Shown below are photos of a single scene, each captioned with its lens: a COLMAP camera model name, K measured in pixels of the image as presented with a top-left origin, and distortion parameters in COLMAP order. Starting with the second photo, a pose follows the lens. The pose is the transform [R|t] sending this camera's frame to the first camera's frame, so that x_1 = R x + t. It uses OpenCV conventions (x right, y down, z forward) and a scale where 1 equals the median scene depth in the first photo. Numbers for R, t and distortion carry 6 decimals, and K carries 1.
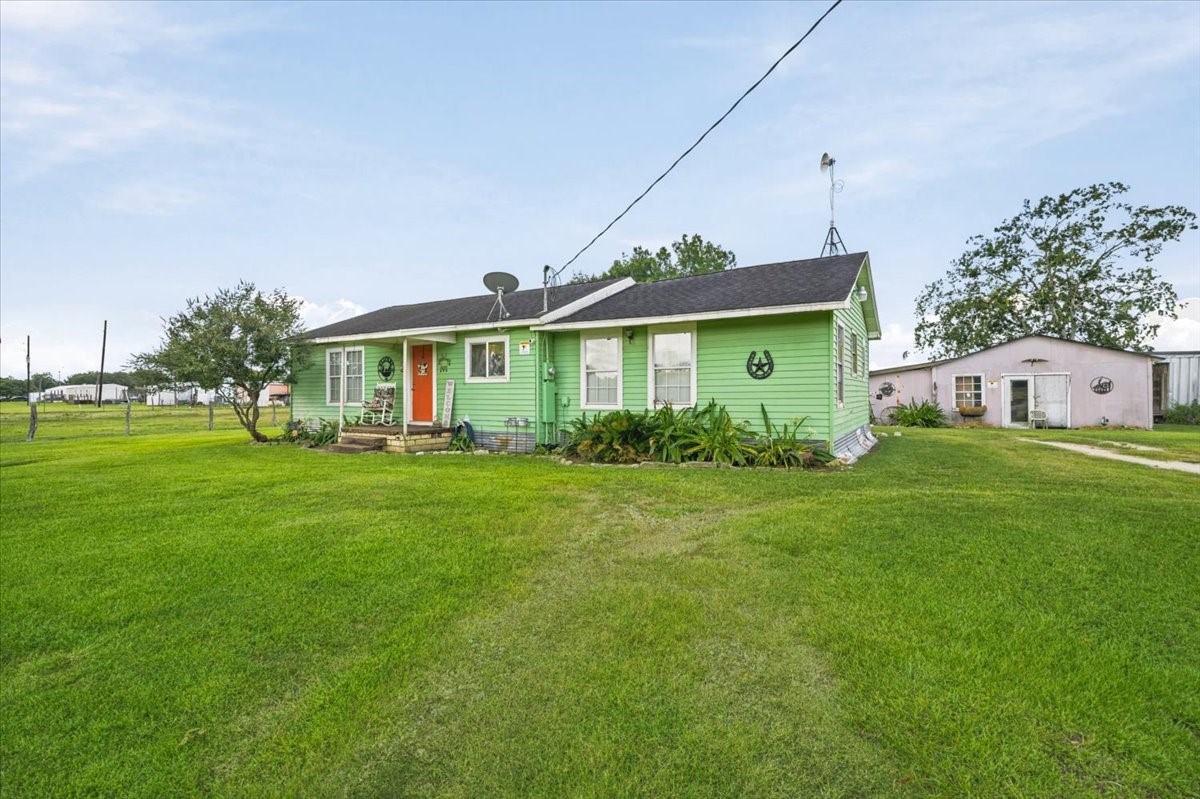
lens RADIAL K [[550.6, 0, 605.3], [0, 550.6, 398.4], [0, 0, 1]] dist [0.004970, -0.000399]
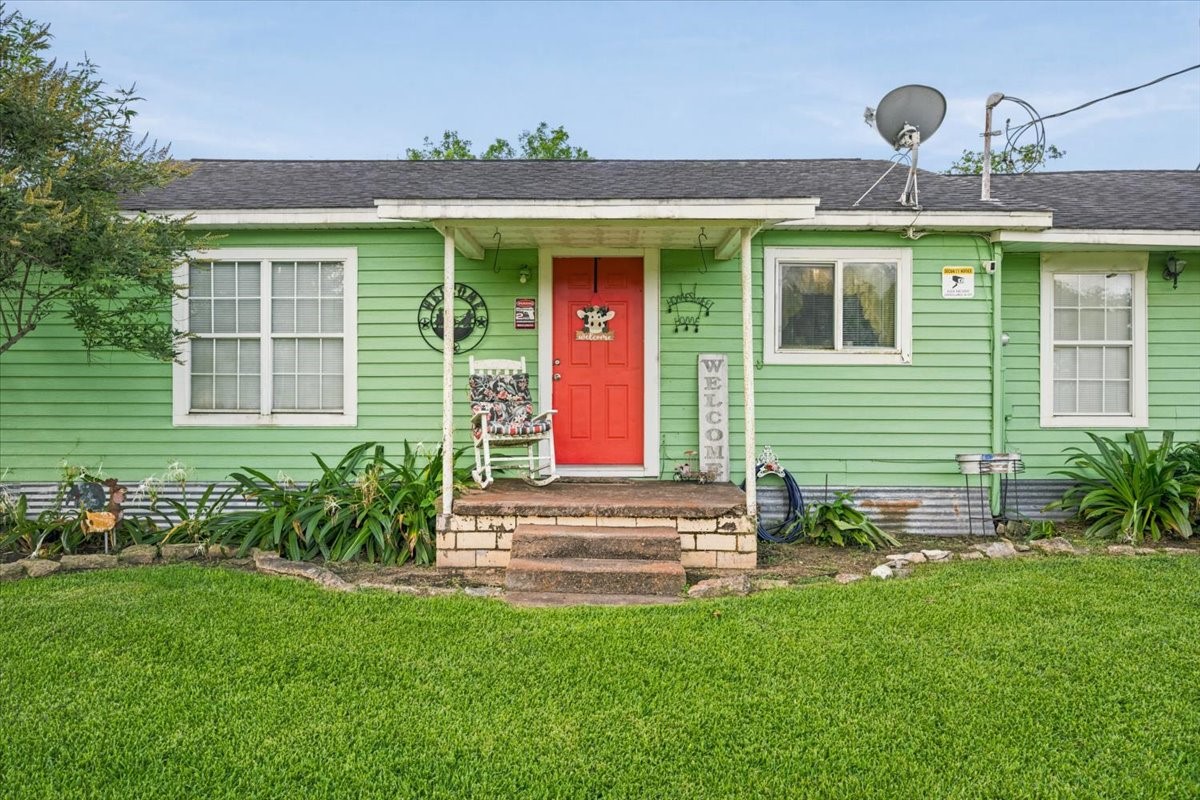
lens RADIAL K [[774.3, 0, 609.5], [0, 774.3, 395.7], [0, 0, 1]] dist [-0.002737, 0.009330]
pose [[0.863840, -0.003061, 0.503756, -0.651619], [-0.003277, 0.999926, 0.011694, -0.012140], [-0.503755, -0.011752, 0.863767, 0.612395]]
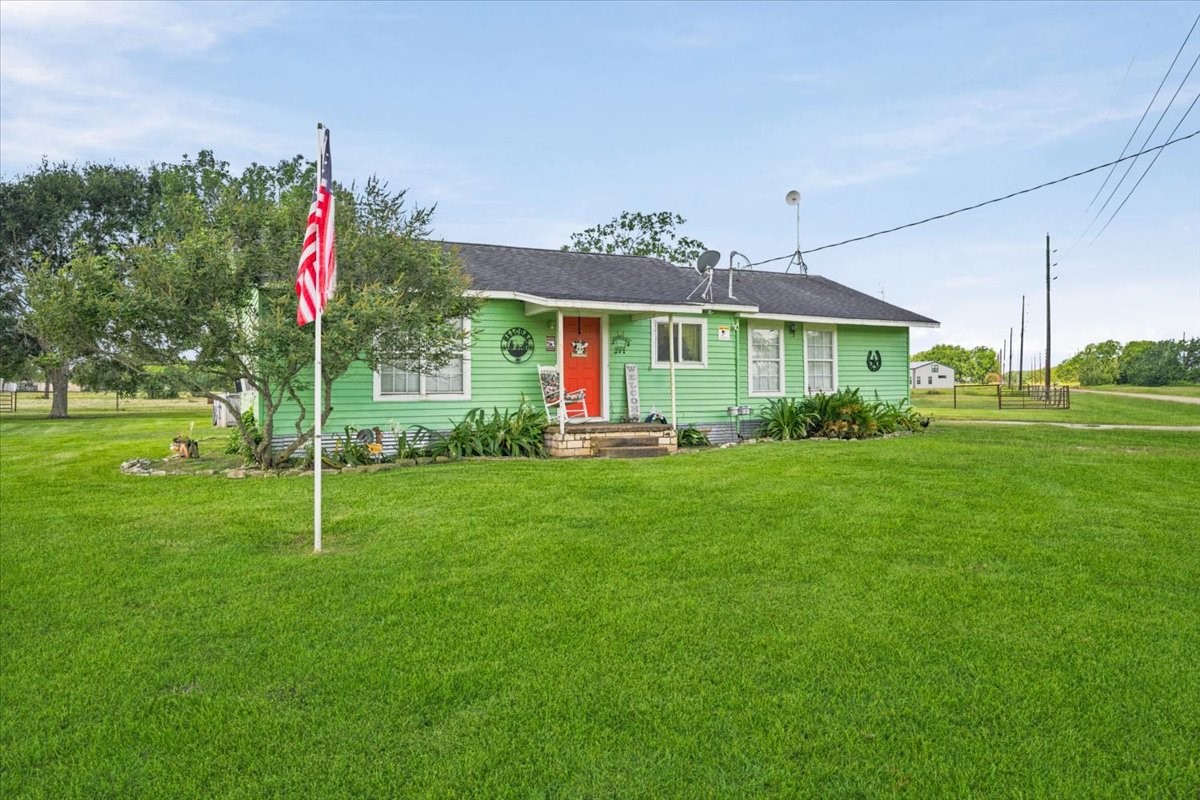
lens RADIAL K [[774.3, 0, 598.8], [0, 774.3, 399.3], [0, 0, 1]] dist [-0.002737, 0.009330]
pose [[0.542189, -0.013189, 0.840153, -1.360021], [0.006933, 0.999913, 0.011223, 0.005583], [-0.840228, -0.000260, 0.542233, 0.443039]]
